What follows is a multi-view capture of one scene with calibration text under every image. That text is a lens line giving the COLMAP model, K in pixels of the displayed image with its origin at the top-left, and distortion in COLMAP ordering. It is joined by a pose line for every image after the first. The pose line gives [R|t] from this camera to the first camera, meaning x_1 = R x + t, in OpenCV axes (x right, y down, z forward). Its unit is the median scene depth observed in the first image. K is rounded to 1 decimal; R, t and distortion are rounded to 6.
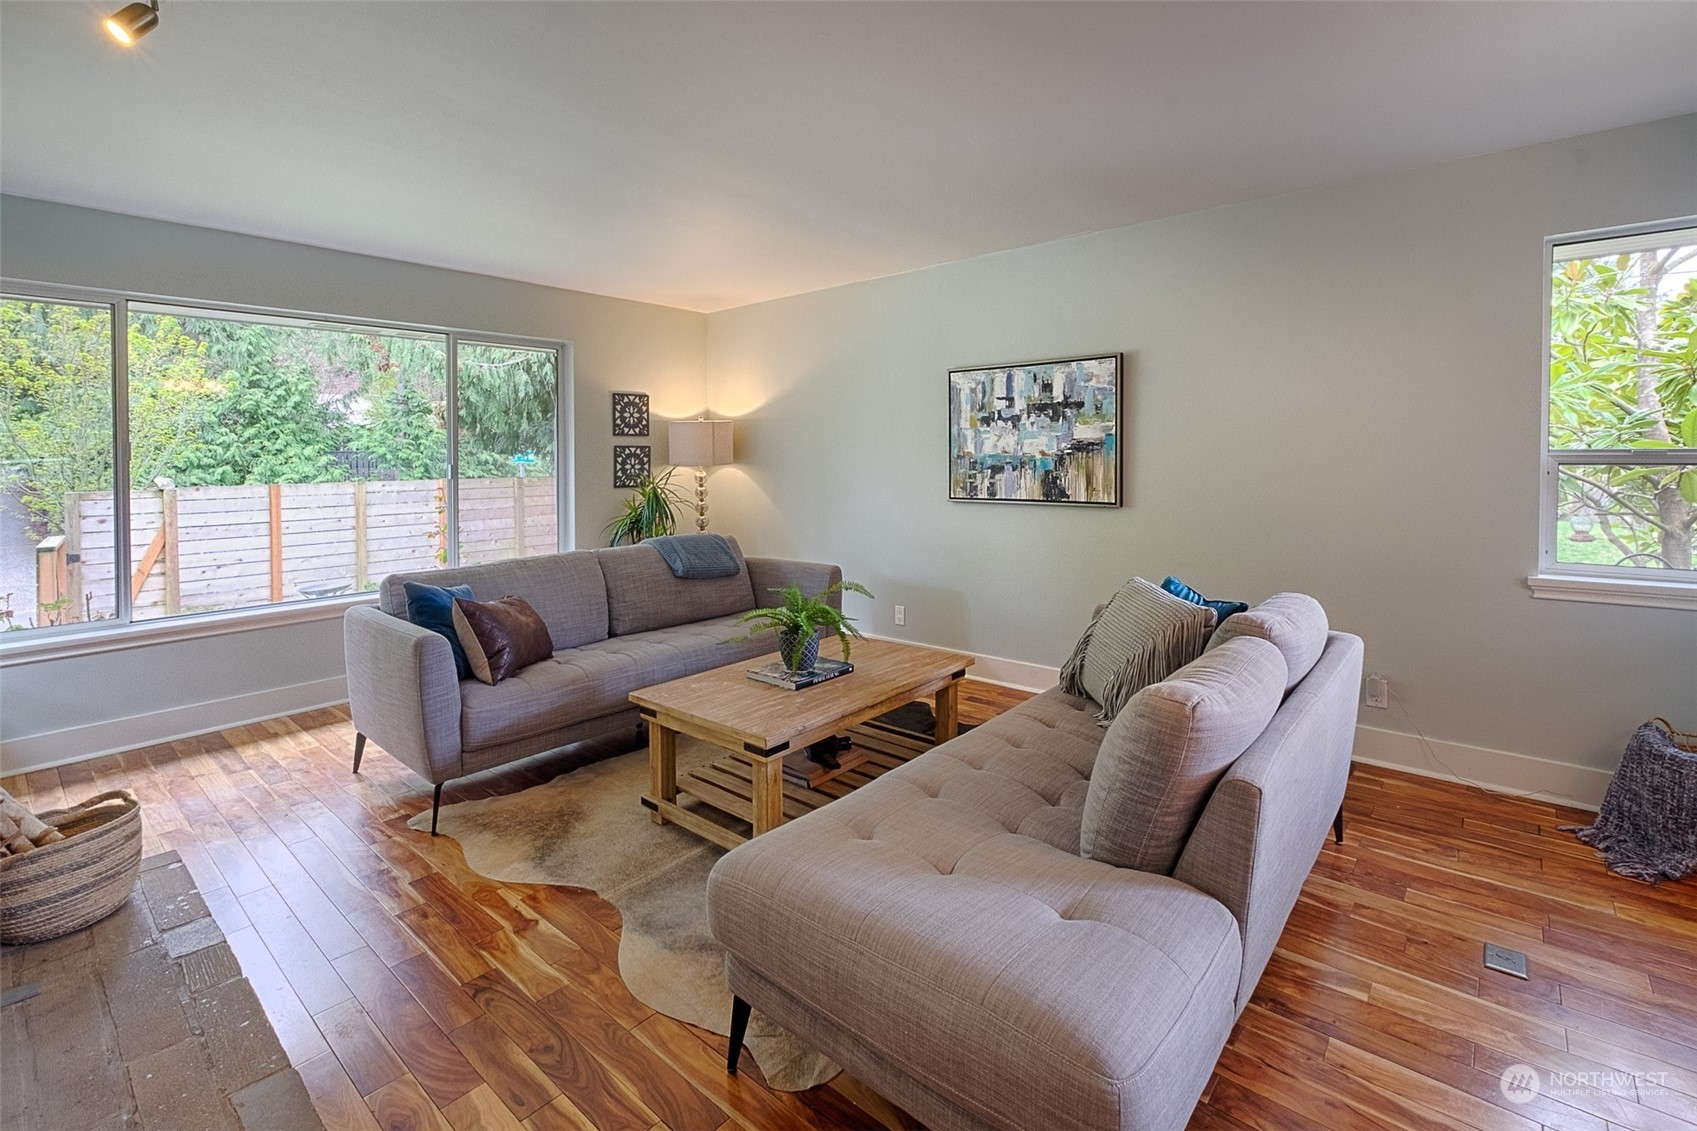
lens RADIAL K [[757.7, 0, 853.4], [0, 757.7, 566.8], [0, 0, 1]] dist [0.000808, -0.000312]
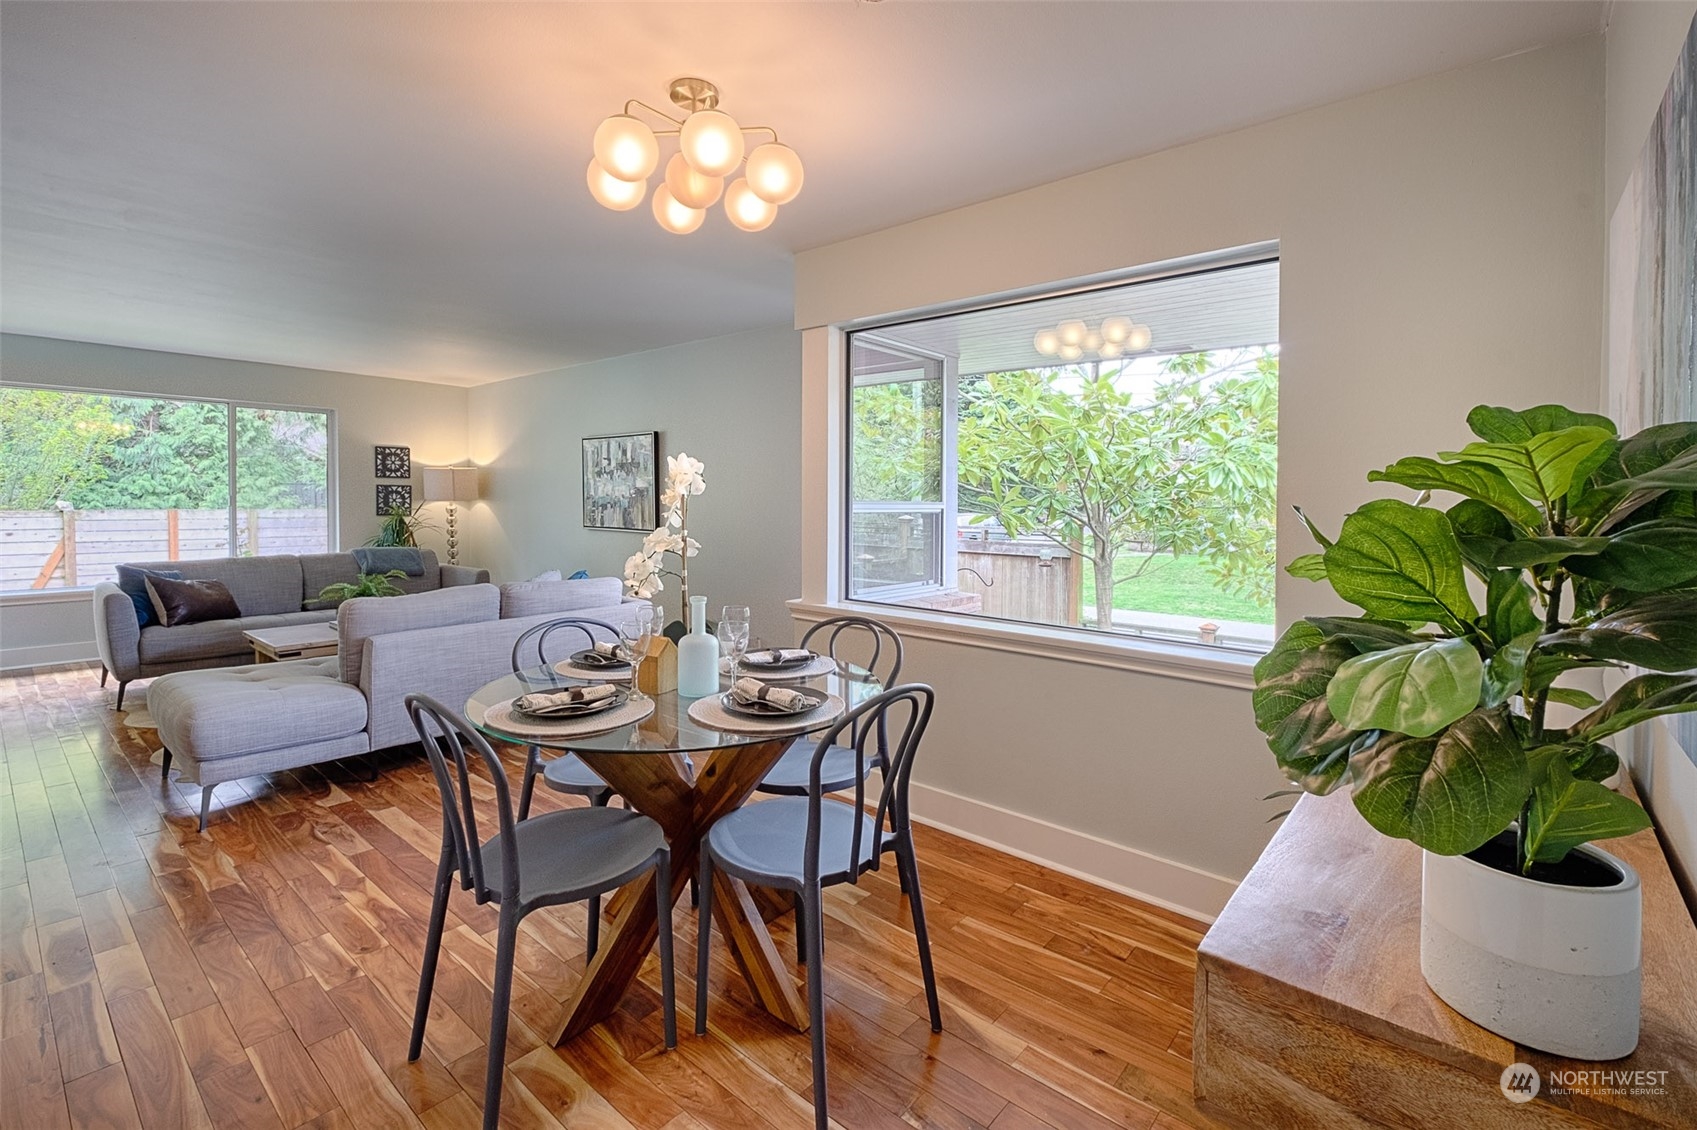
lens RADIAL K [[757.7, 0, 843.7], [0, 757.7, 562.8], [0, 0, 1]] dist [0.000808, -0.000312]
pose [[0.999763, 0.021753, -0.000301, 0.519491], [-0.021733, 0.998005, -0.059275, 0.042352], [-0.000989, 0.059267, 0.998242, -0.347166]]
